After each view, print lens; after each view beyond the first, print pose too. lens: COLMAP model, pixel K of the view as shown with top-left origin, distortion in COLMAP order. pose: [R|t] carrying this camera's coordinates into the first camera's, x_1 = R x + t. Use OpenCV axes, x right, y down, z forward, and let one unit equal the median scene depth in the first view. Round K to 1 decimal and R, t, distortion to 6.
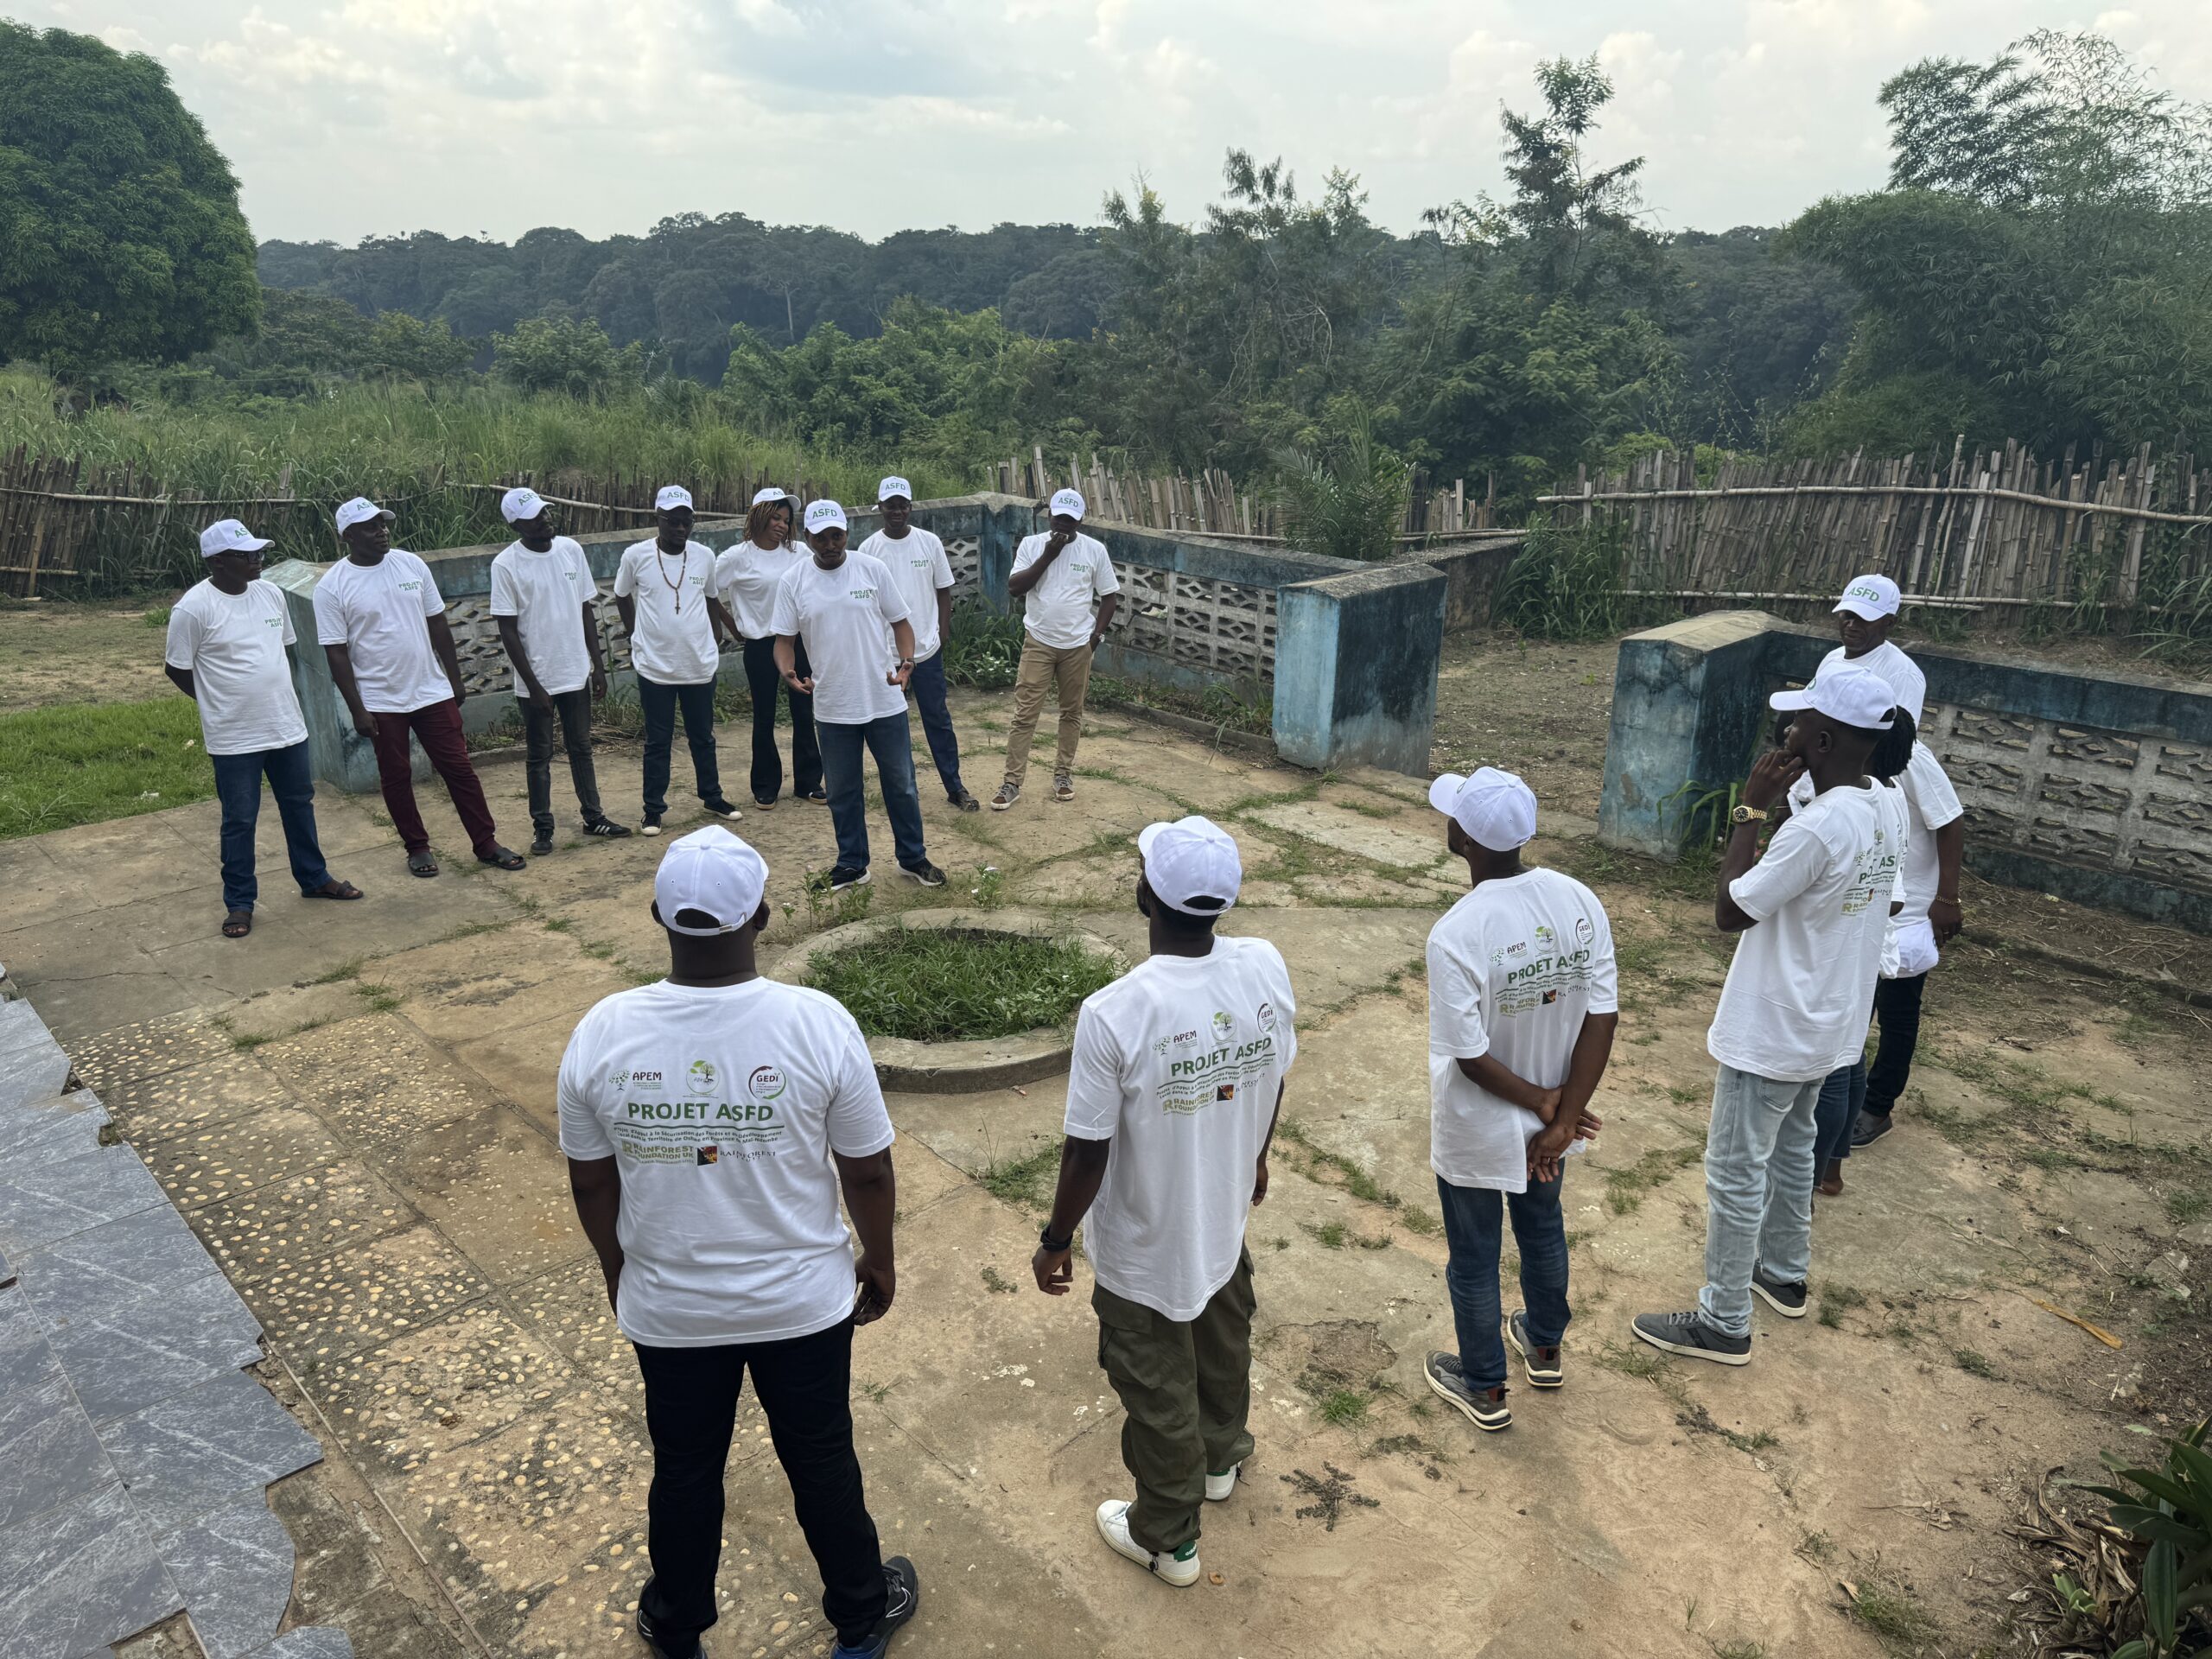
lens RADIAL K [[1530.0, 0, 1099.4], [0, 1530.0, 867.3], [0, 0, 1]] dist [0.028206, -0.033847]
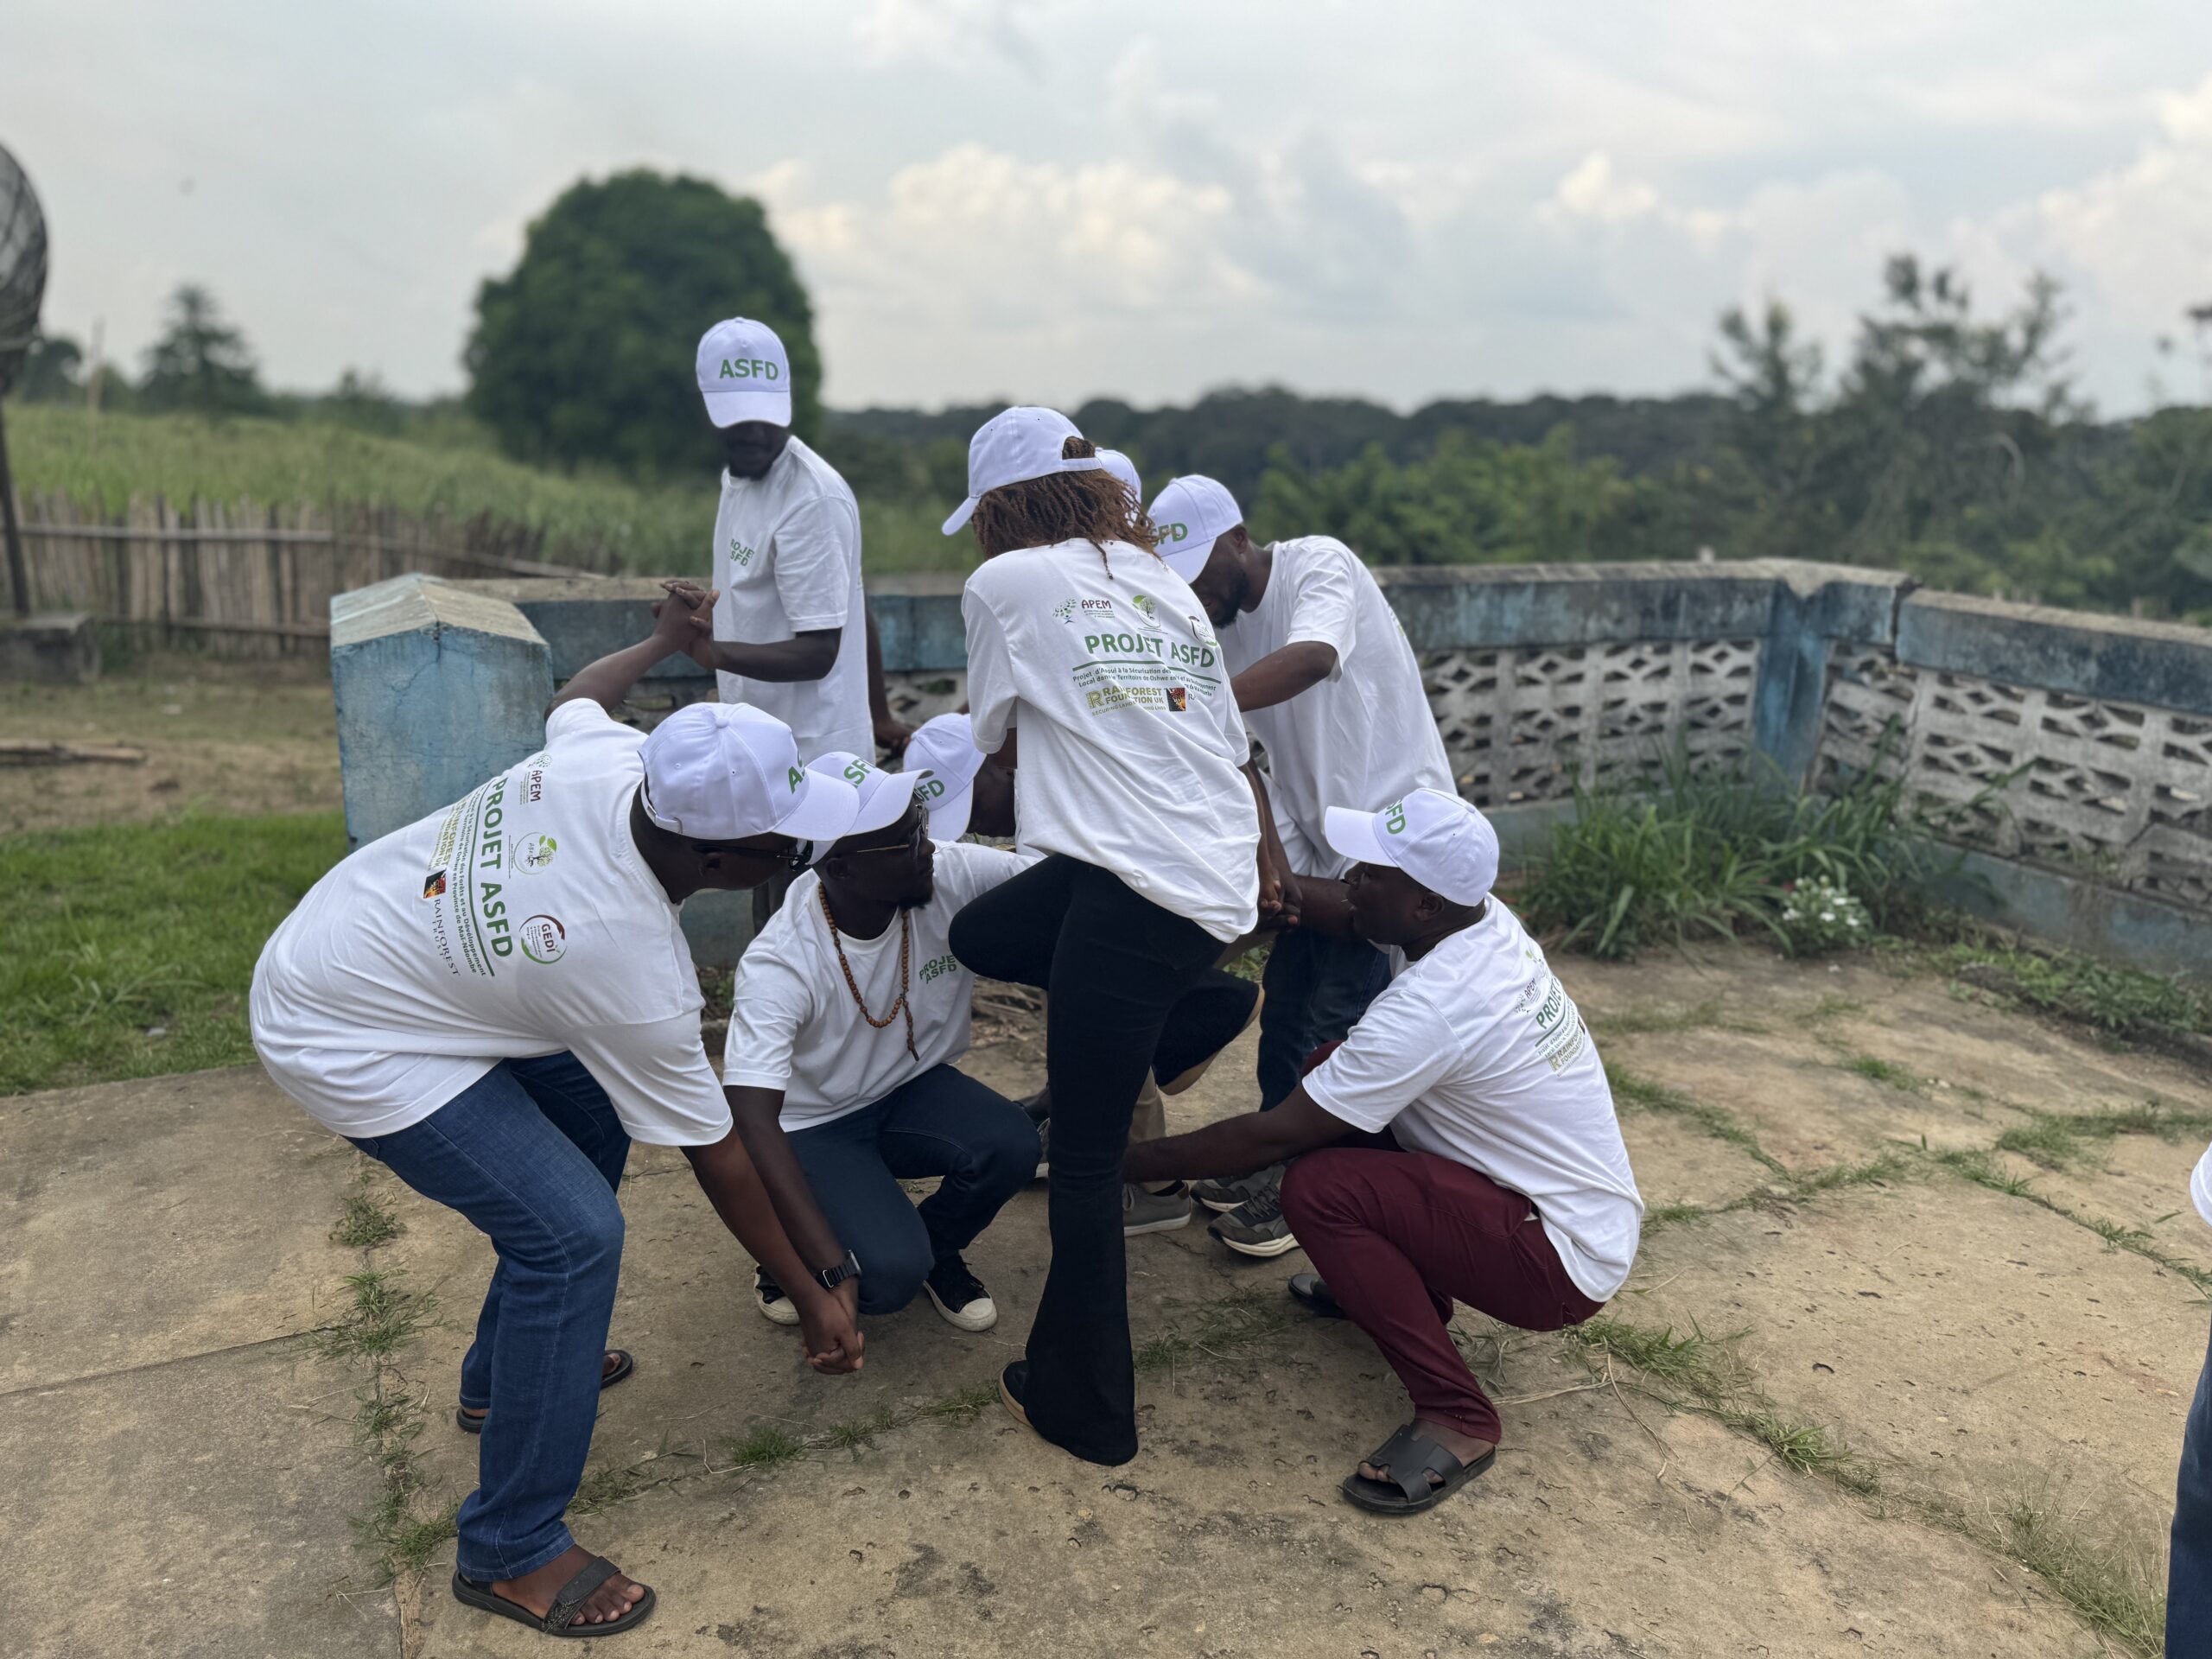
lens RADIAL K [[1530.0, 0, 1109.2], [0, 1530.0, 831.6], [0, 0, 1]] dist [0.028206, -0.033847]
pose [[0.950248, 0.094005, -0.296970, -0.138902], [-0.129345, 0.986376, -0.101647, -0.082334], [0.283369, 0.135001, 0.949461, 0.510519]]
